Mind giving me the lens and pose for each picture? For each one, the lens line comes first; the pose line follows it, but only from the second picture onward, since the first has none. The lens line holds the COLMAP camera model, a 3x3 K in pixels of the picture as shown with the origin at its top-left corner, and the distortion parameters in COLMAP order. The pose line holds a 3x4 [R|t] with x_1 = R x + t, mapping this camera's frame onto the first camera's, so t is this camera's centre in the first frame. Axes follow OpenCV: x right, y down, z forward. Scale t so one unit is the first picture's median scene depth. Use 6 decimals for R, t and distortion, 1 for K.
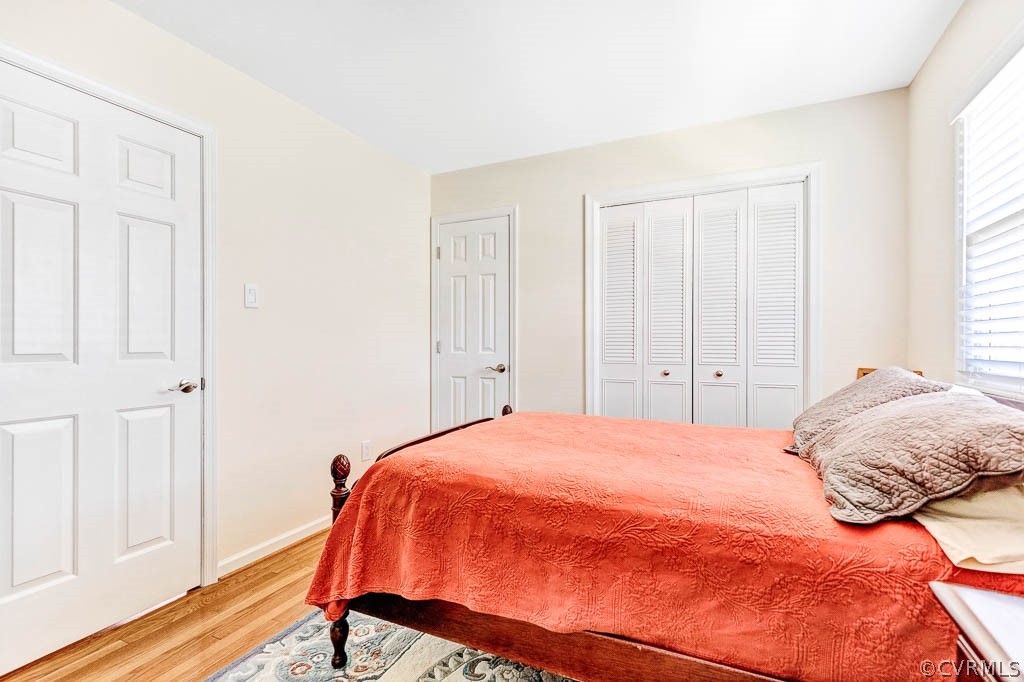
lens RADIAL K [[470.9, 0, 512.0], [0, 470.9, 341.0], [0, 0, 1]] dist [-0.000066, -0.000074]
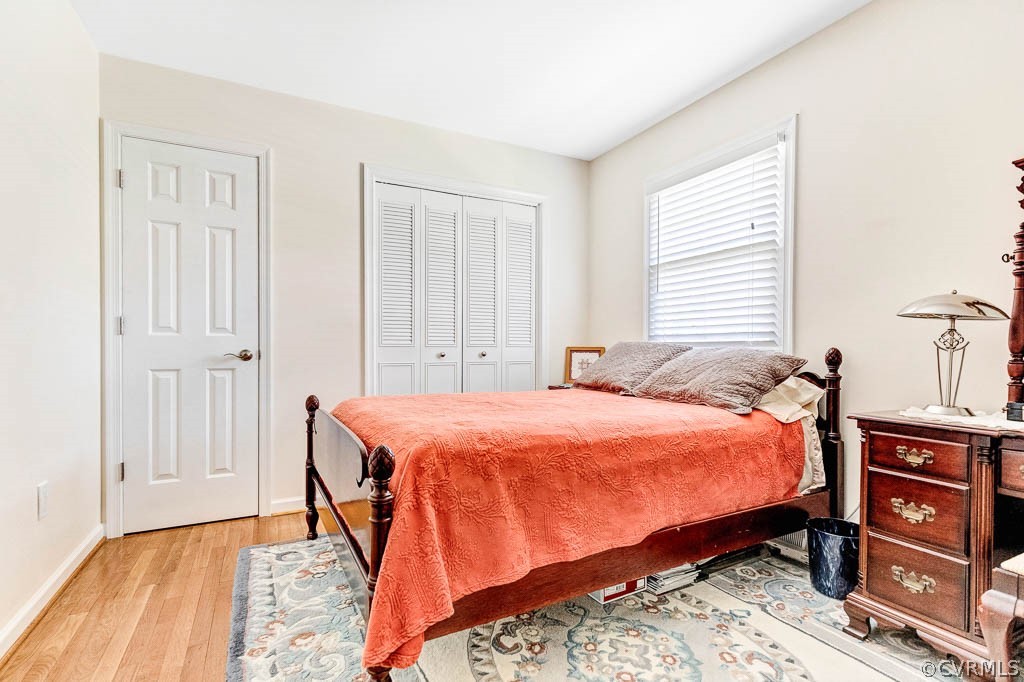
lens RADIAL K [[473.4, 0, 509.2], [0, 473.4, 356.3], [0, 0, 1]] dist [0.008710, 0.000031]
pose [[0.603296, -0.012015, 0.797427, -0.484056], [-0.006354, 0.999782, 0.019872, 0.053252], [-0.797492, -0.017055, 0.603088, 0.245065]]
